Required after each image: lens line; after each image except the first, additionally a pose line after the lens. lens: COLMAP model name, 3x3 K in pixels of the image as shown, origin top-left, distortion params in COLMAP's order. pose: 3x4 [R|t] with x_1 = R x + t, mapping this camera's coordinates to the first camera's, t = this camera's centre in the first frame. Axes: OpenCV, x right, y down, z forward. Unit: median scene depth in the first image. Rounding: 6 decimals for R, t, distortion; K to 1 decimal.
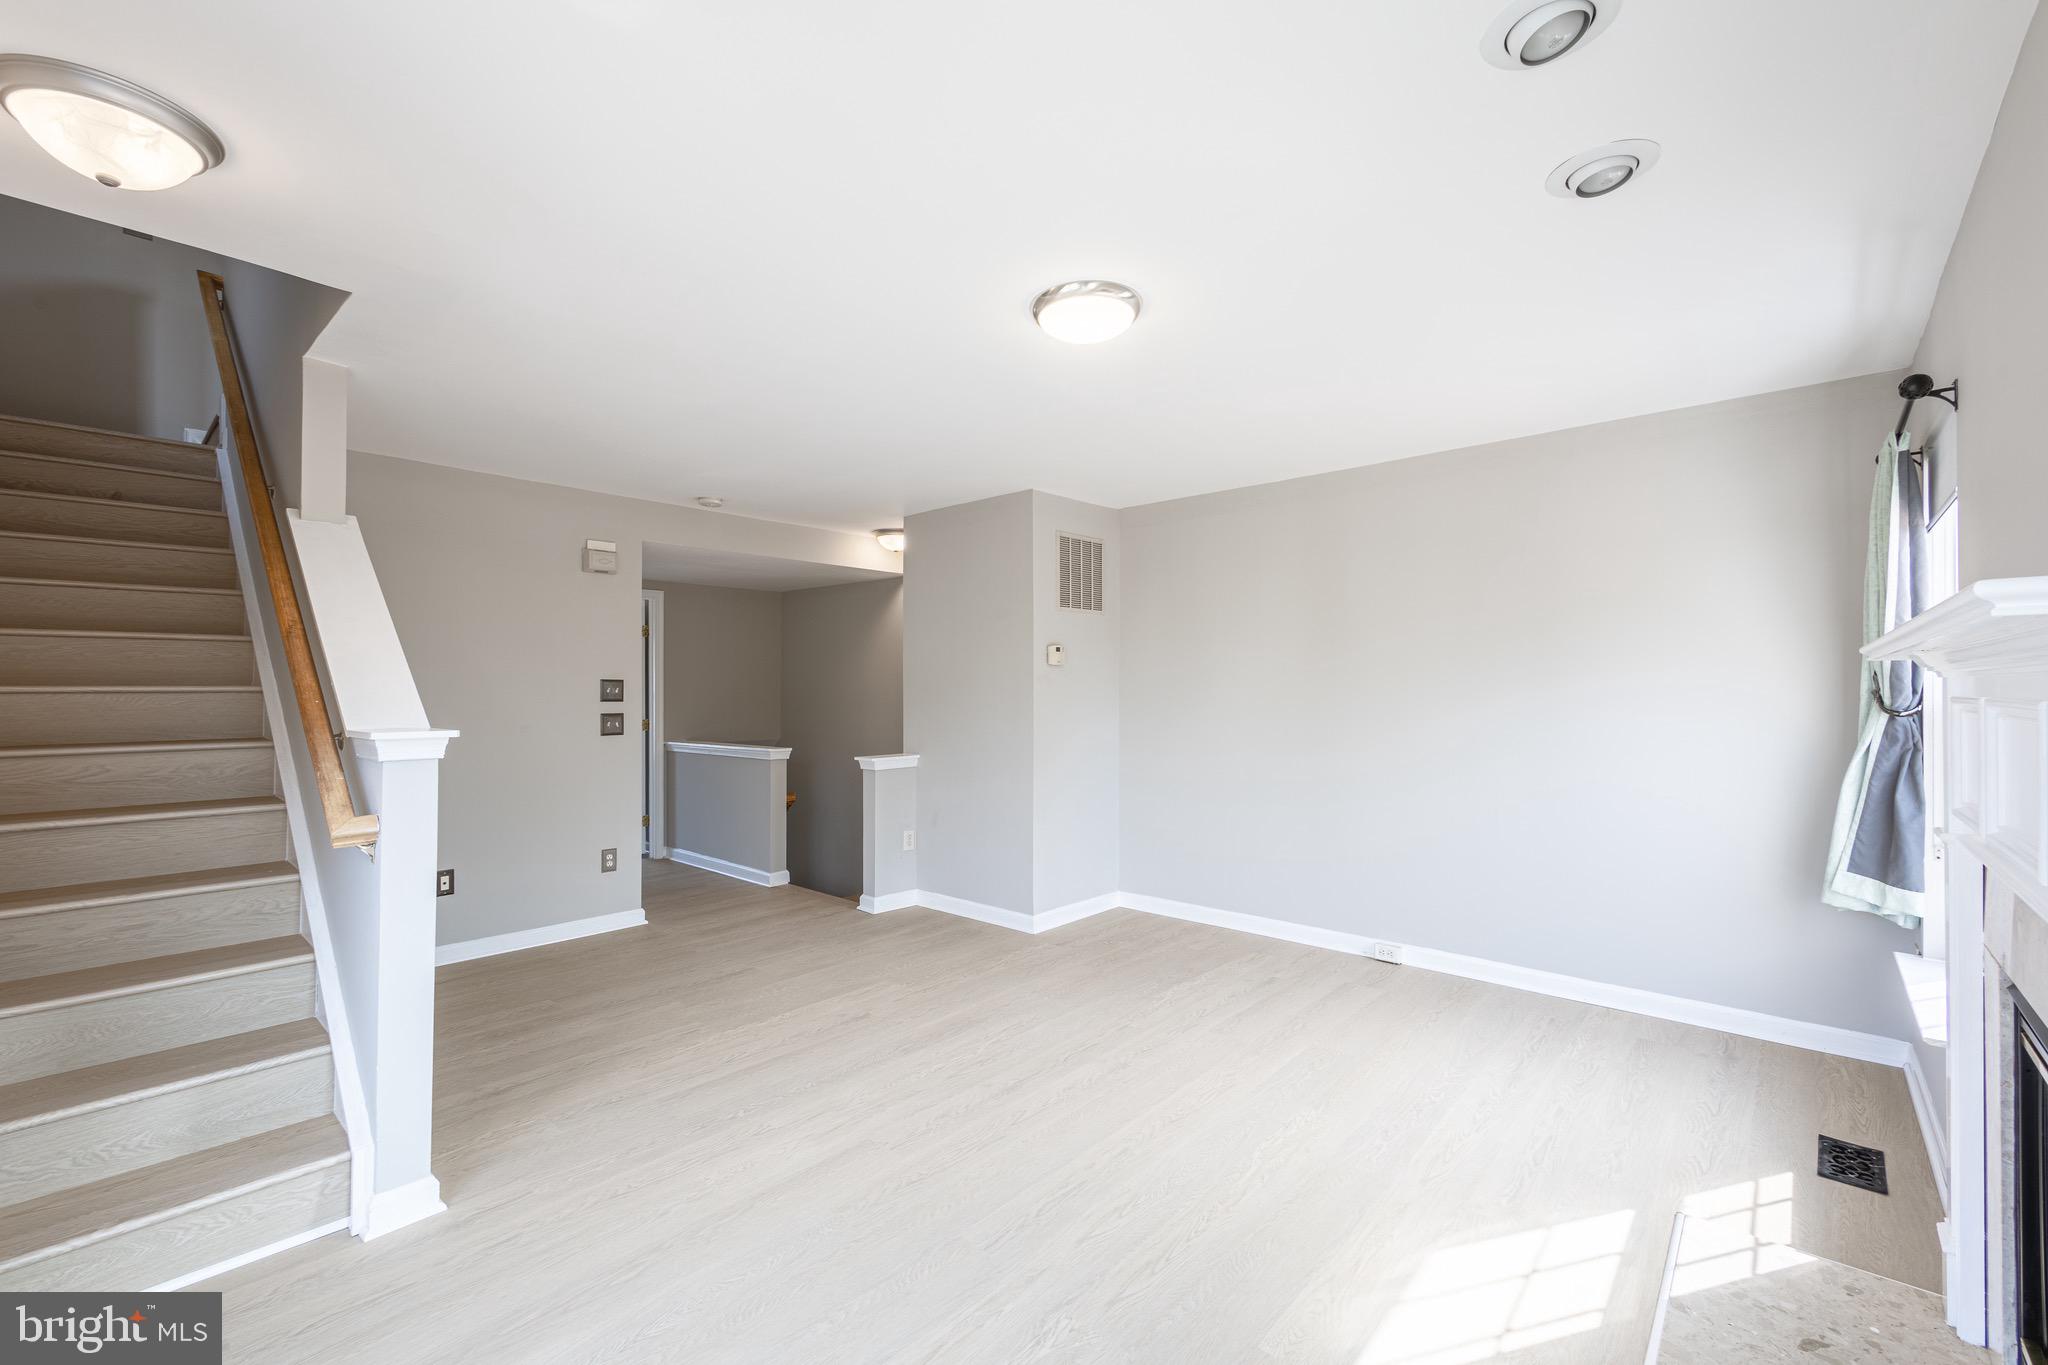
lens RADIAL K [[884.5, 0, 1024.0], [0, 884.5, 682.5], [0, 0, 1]] dist [-0.001134, -0.000243]
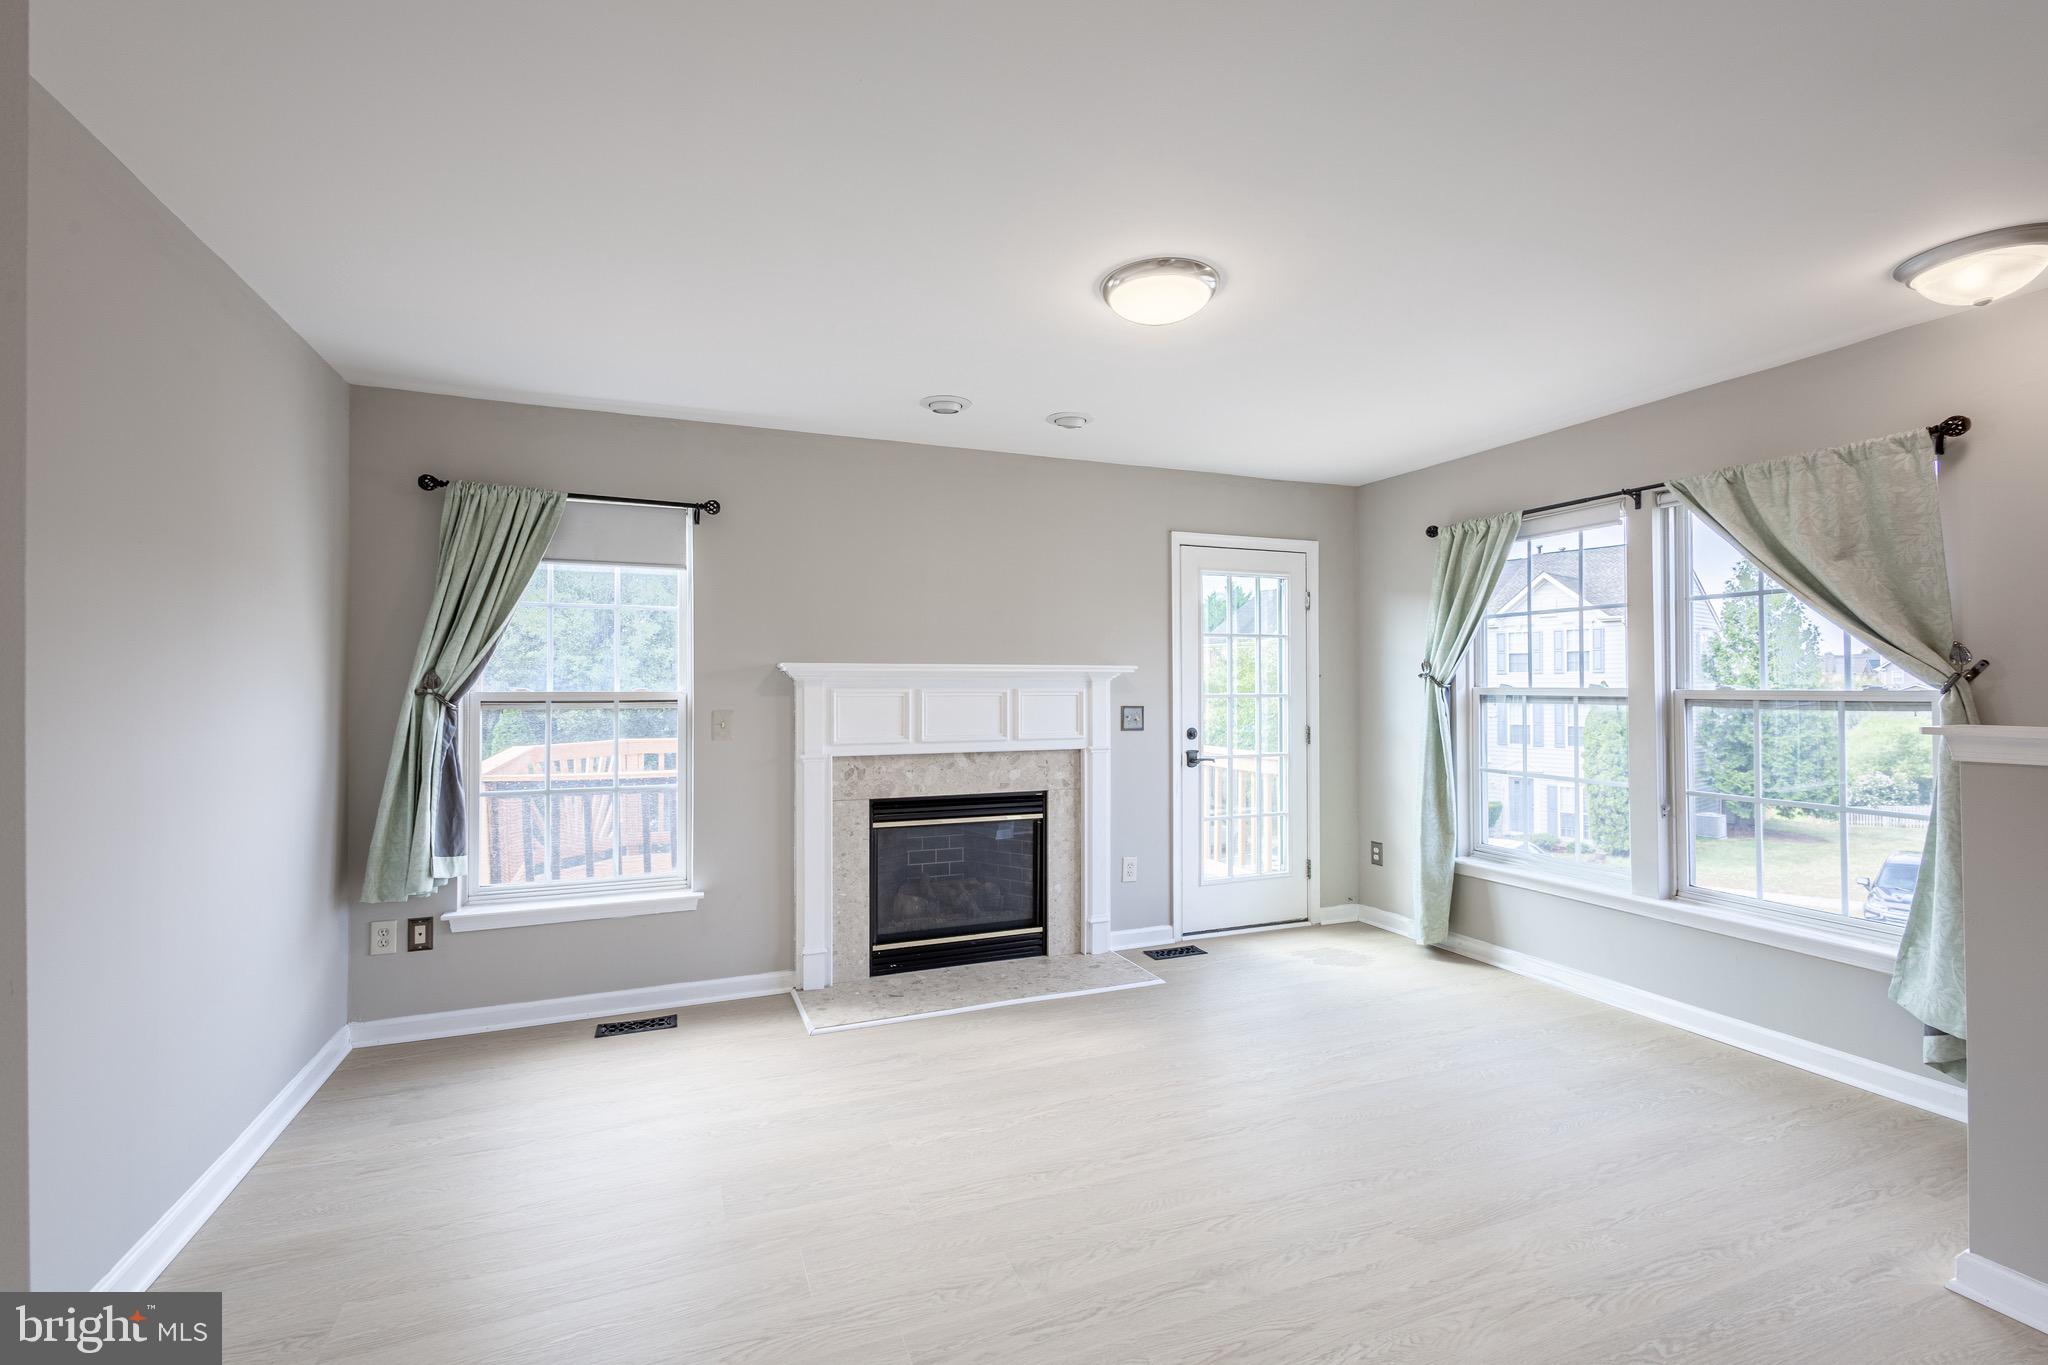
lens RADIAL K [[862.2, 0, 1024.0], [0, 862.2, 682.5], [0, 0, 1]] dist [-0.003133, -0.000417]
pose [[-0.896409, 0.004337, 0.443206, -0.151093], [0.000181, 0.999956, -0.009419, 0.013394], [-0.443227, -0.008363, -0.896370, 1.410741]]
